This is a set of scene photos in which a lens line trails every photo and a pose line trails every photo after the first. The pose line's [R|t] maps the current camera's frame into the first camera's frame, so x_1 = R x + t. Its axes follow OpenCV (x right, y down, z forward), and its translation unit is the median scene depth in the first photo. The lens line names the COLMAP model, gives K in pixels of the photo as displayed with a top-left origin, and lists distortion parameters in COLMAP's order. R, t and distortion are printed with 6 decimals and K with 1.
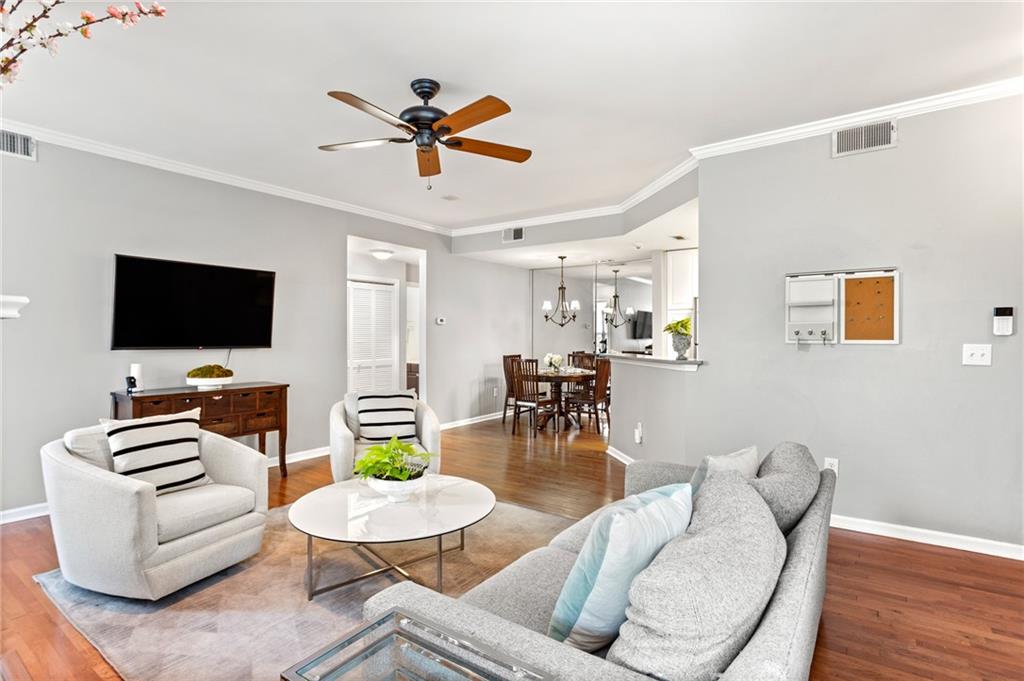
lens RADIAL K [[502.9, 0, 513.3], [0, 502.9, 337.8], [0, 0, 1]] dist [-0.002079, 0.000508]
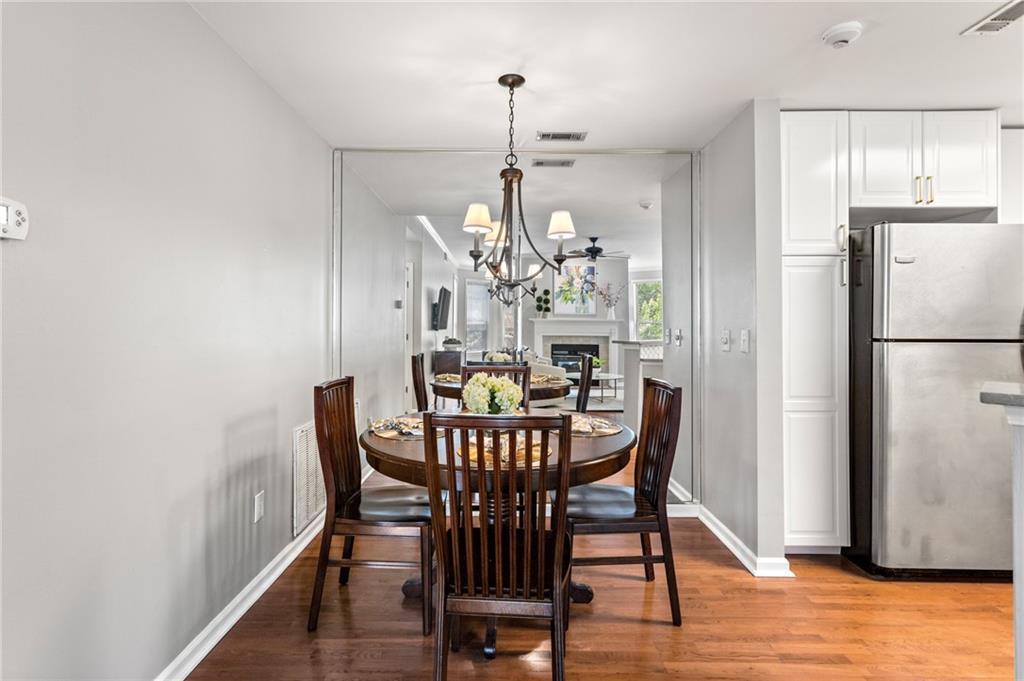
lens RADIAL K [[485.5, 0, 503.6], [0, 485.5, 324.7], [0, 0, 1]] dist [0.000198, 0.003513]
pose [[0.818597, 0.002434, 0.574364, -0.094539], [0.001208, 0.999982, -0.005960, 0.002575], [-0.574368, 0.005573, 0.818578, 0.776595]]
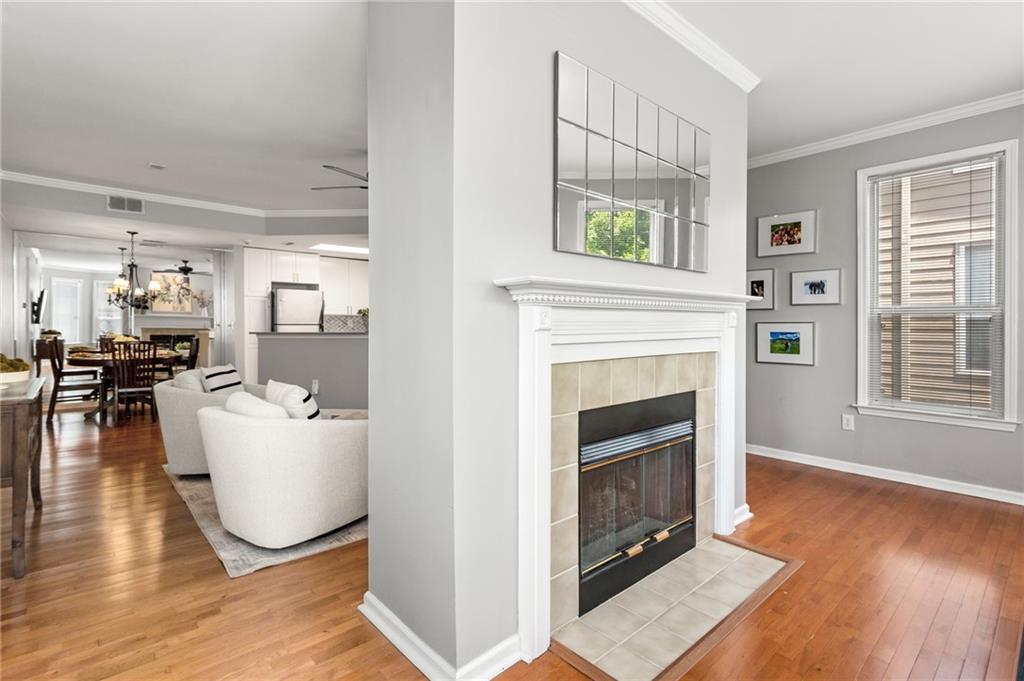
lens RADIAL K [[485.5, 0, 508.4], [0, 485.5, 333.3], [0, 0, 1]] dist [0.000198, 0.003513]
pose [[0.222179, -0.019964, 0.974801, -0.659072], [0.001699, 0.999797, 0.020089, 0.009971], [-0.975004, -0.002807, 0.222168, 0.125608]]
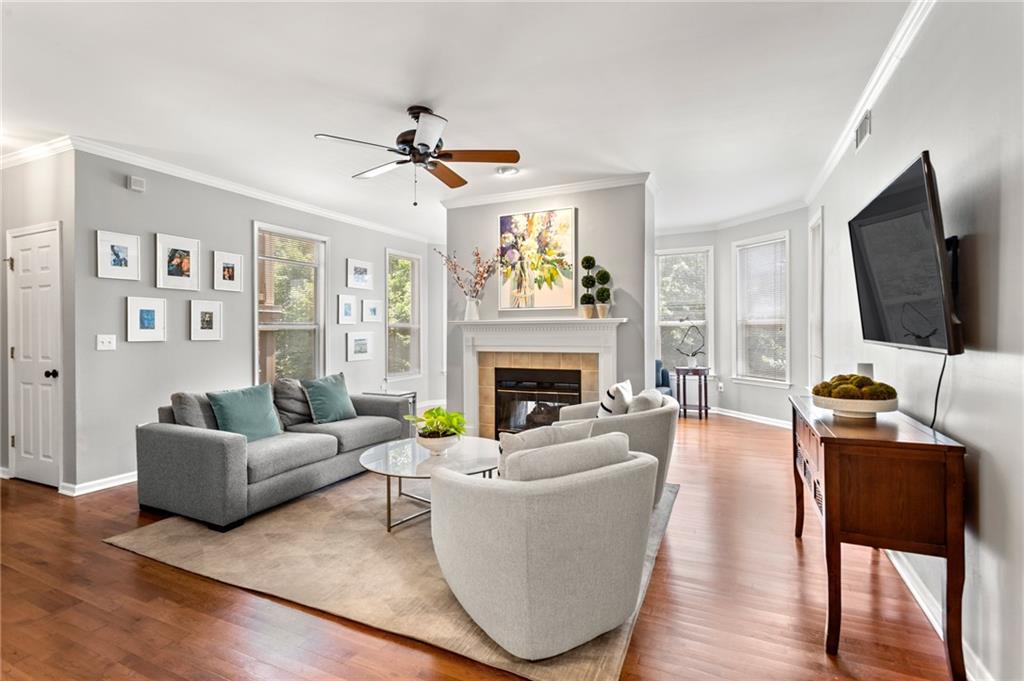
lens RADIAL K [[485.5, 0, 511.7], [0, 485.5, 327.2], [0, 0, 1]] dist [0.000198, 0.003513]
pose [[-0.983228, 0.003620, -0.182346, -0.076758], [0.003670, 0.999993, 0.000061, -0.001344], [0.182345, -0.000609, -0.983234, 0.902398]]
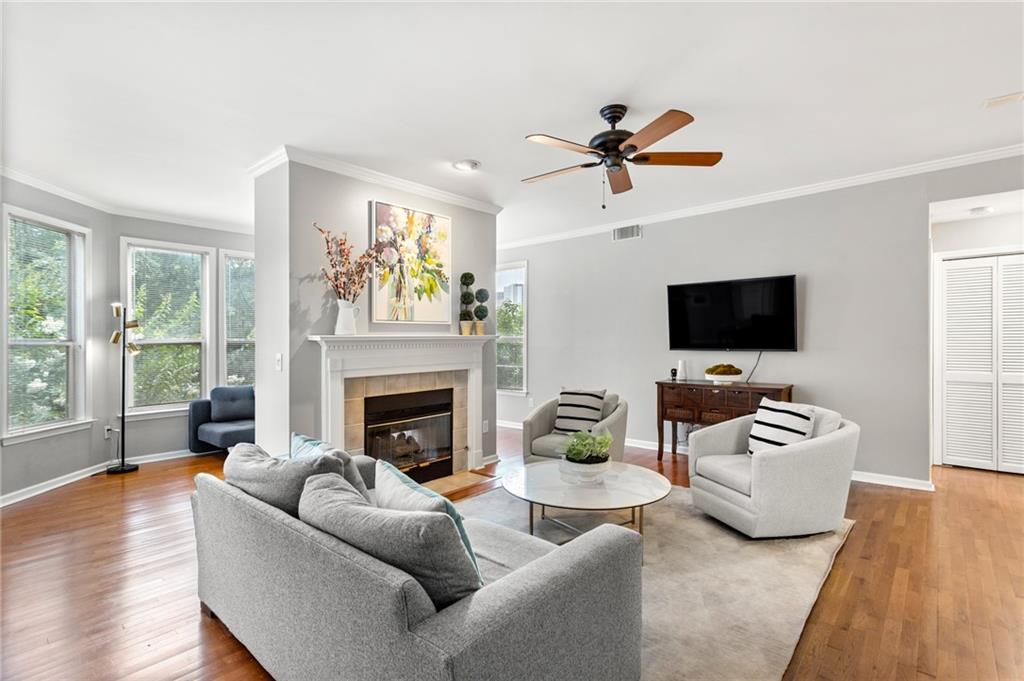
lens RADIAL K [[485.5, 0, 507.2], [0, 485.5, 344.3], [0, 0, 1]] dist [0.000198, 0.003513]
pose [[-0.102359, 0.003472, -0.994742, 0.369783], [0.009992, 0.999947, 0.002462, -0.001057], [0.994697, -0.009688, -0.102388, 0.373510]]
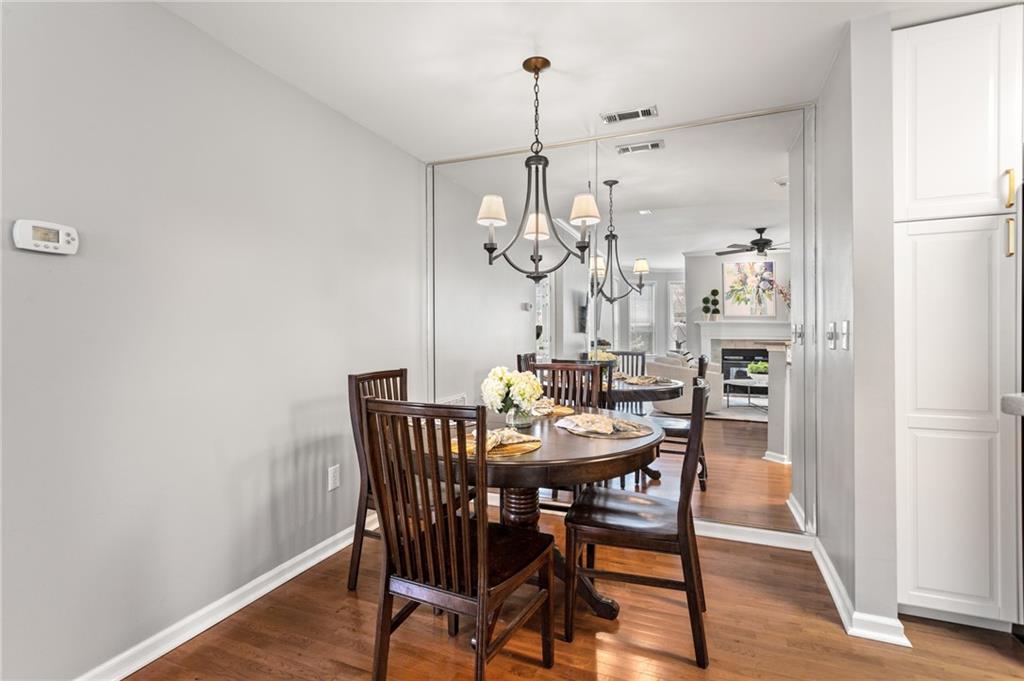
lens RADIAL K [[485.5, 0, 510.8], [0, 485.5, 339.0], [0, 0, 1]] dist [0.000198, 0.003513]
pose [[0.973242, -0.007955, 0.229646, 0.009942], [0.007030, 0.999964, 0.004845, 0.012667], [-0.229676, -0.003101, 0.973262, 0.736386]]
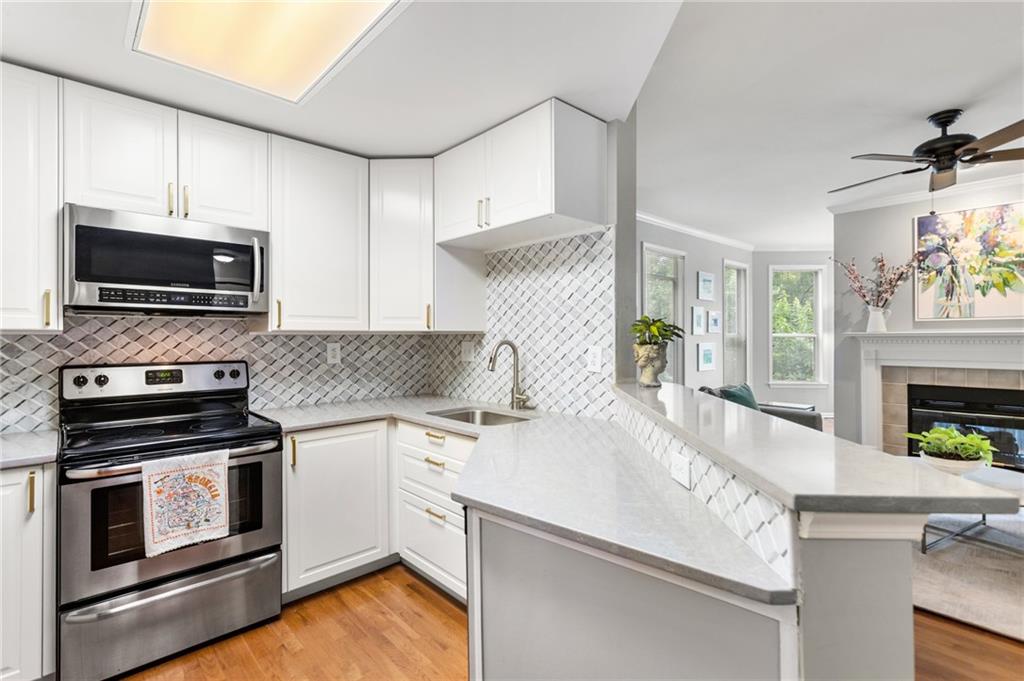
lens RADIAL K [[485.5, 0, 509.9], [0, 485.5, 332.2], [0, 0, 1]] dist [0.000198, 0.003513]
pose [[-0.979008, 0.003872, 0.203785, 0.225991], [0.003003, 0.999985, -0.004570, -0.010258], [-0.203799, -0.003862, -0.979005, 0.943890]]
